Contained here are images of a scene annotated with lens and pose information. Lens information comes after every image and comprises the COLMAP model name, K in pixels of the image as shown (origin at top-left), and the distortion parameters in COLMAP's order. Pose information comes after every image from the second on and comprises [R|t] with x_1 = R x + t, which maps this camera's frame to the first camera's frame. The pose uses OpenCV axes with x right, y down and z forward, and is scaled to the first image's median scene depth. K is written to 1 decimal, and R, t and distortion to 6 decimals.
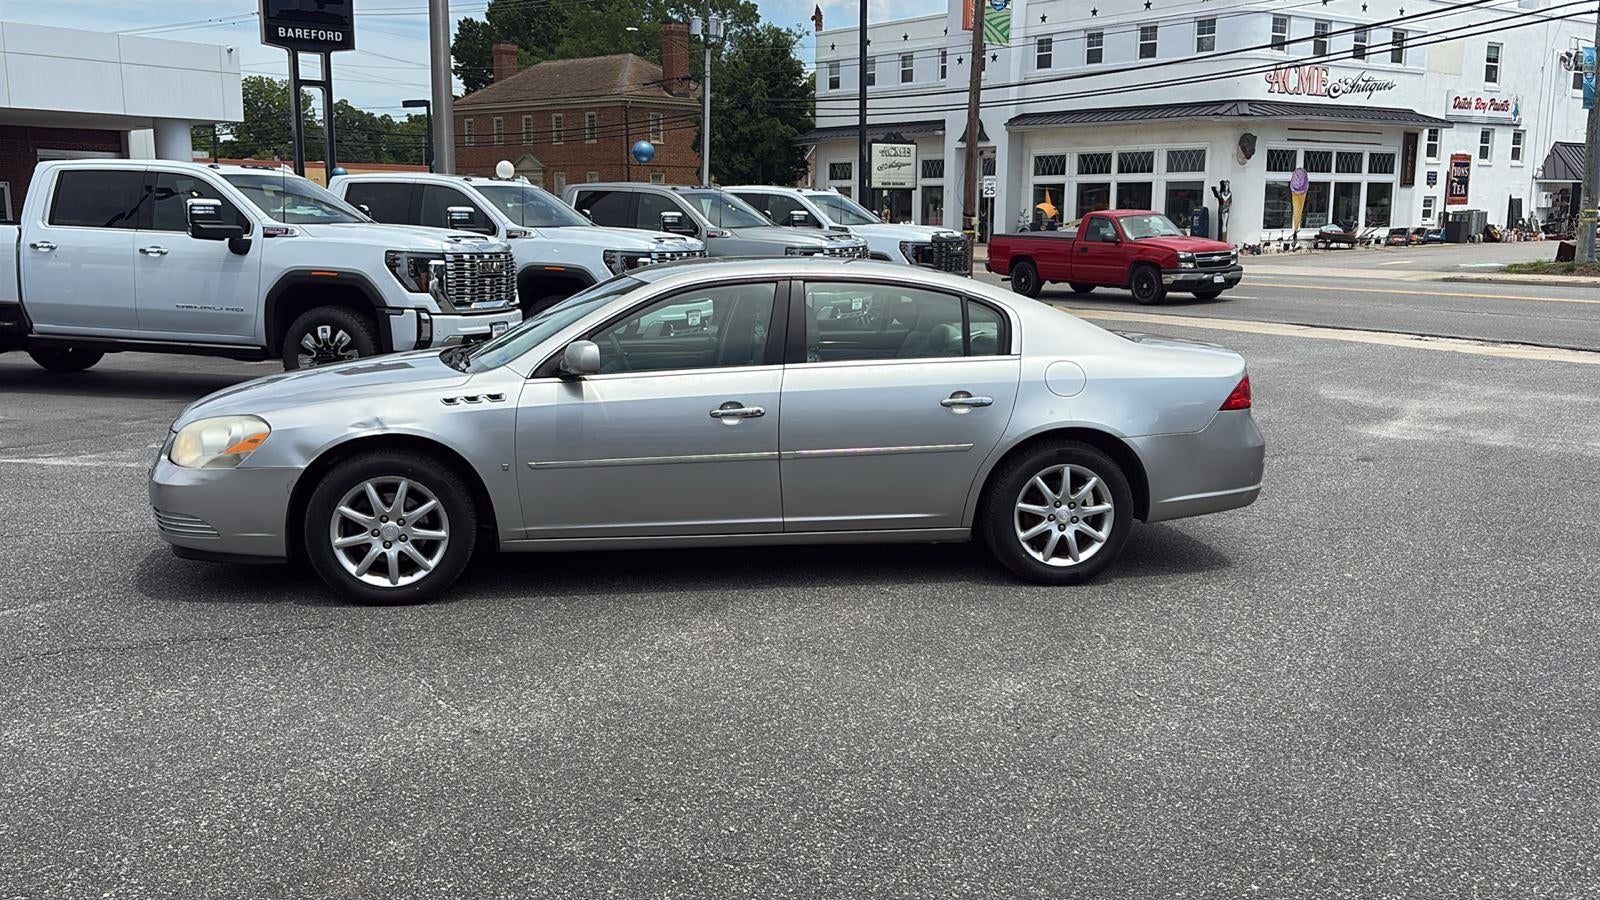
lens RADIAL K [[1482.3, 0, 837.2], [0, 1482.3, 455.9], [0, 0, 1]] dist [0.030567, -0.008276]
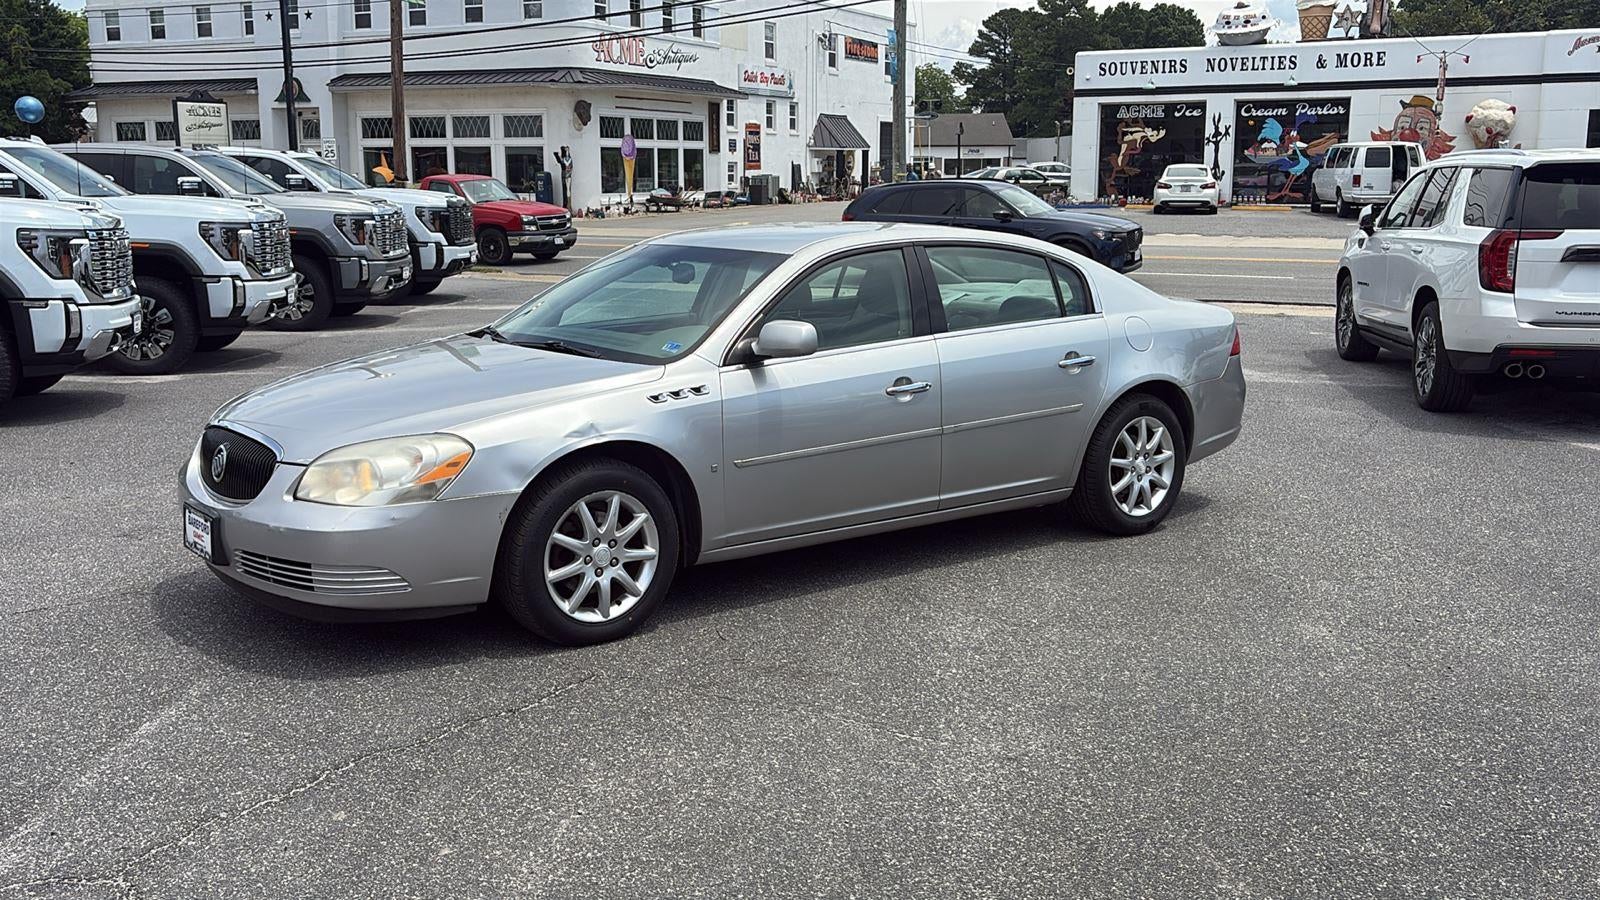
lens RADIAL K [[1459.3, 0, 768.4], [0, 1459.3, 444.8], [0, 0, 1]] dist [0.101464, -0.242578]
pose [[0.897459, -0.086521, 0.432530, -0.067785], [0.078957, 0.996247, 0.035454, -0.004126], [-0.433974, 0.002333, 0.900922, 0.024648]]
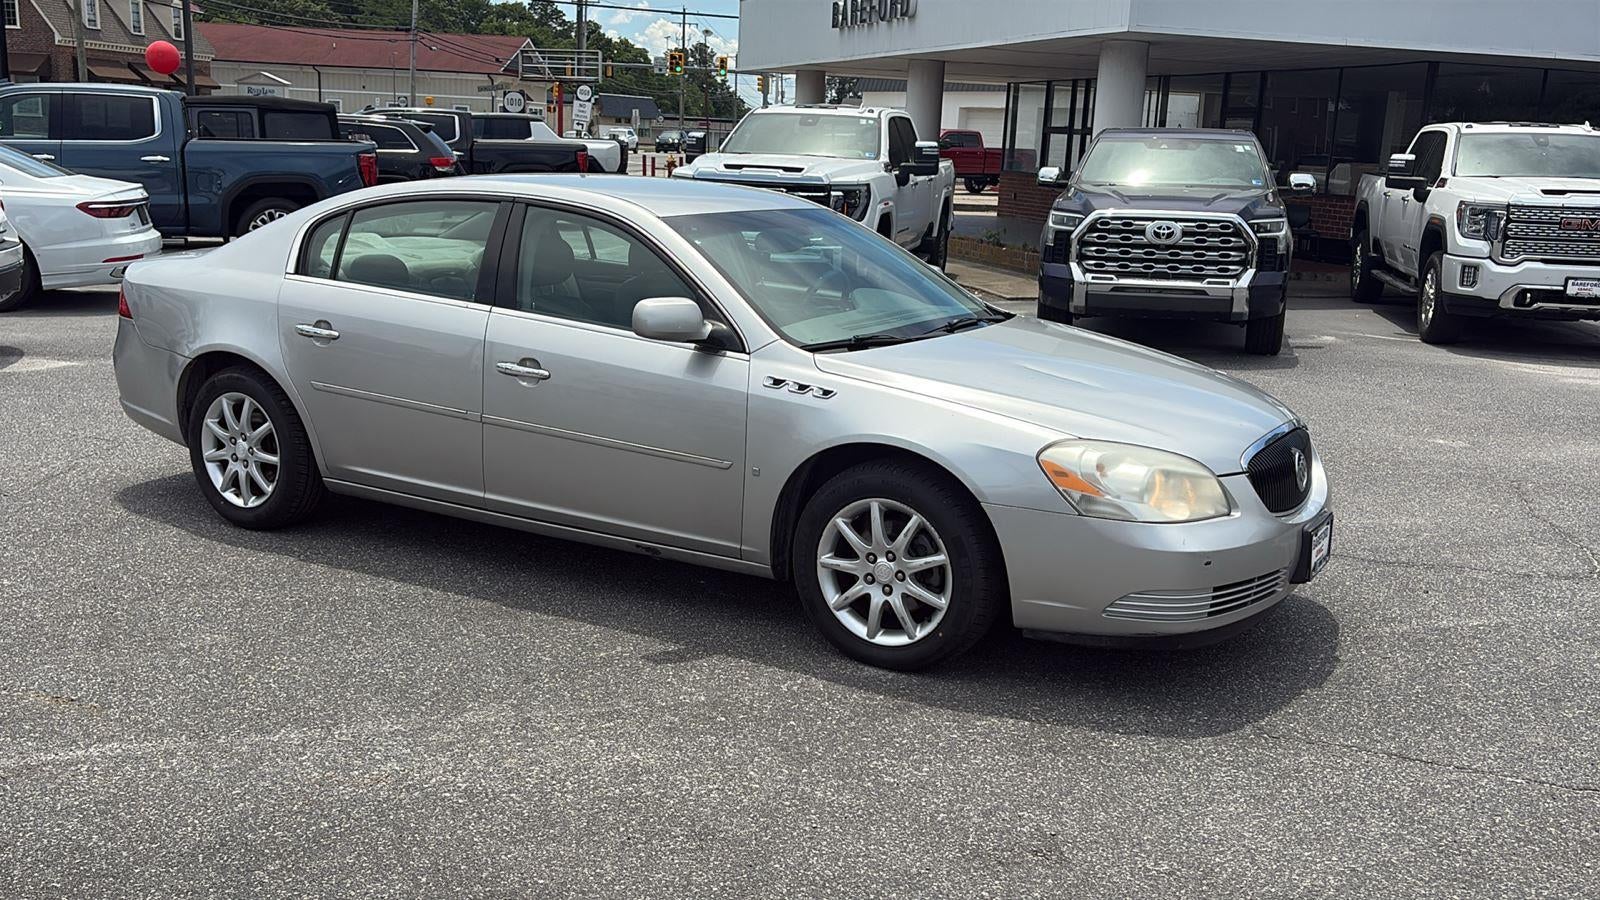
lens RADIAL K [[1454.3, 0, 812.6], [0, 1454.3, 455.7], [0, 0, 1]] dist [0.101601, -0.218440]
pose [[-0.738832, -0.178812, 0.649734, -0.094761], [0.066148, 0.940254, 0.333985, -0.035580], [-0.670636, 0.289738, -0.682861, 0.213299]]
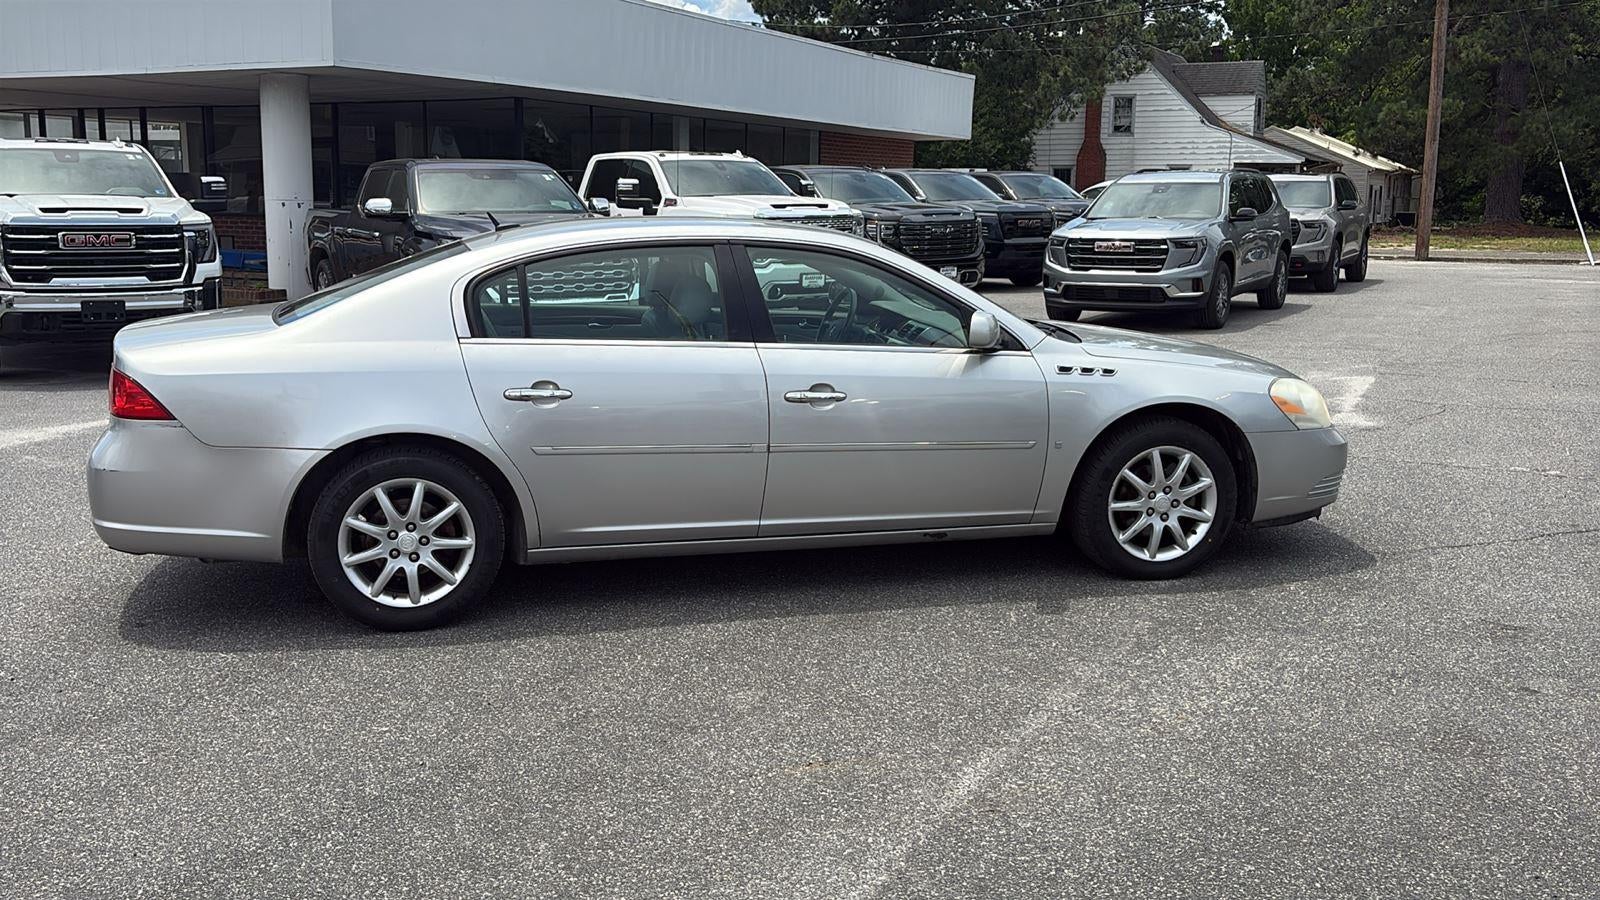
lens RADIAL K [[1455.0, 0, 754.0], [0, 1455.0, 426.7], [0, 0, 1]] dist [0.087135, -0.169155]
pose [[-0.999865, -0.014068, -0.008511, -0.009606], [-0.016048, 0.947652, 0.318900, -0.040790], [0.003580, 0.318994, -0.947750, 0.258160]]
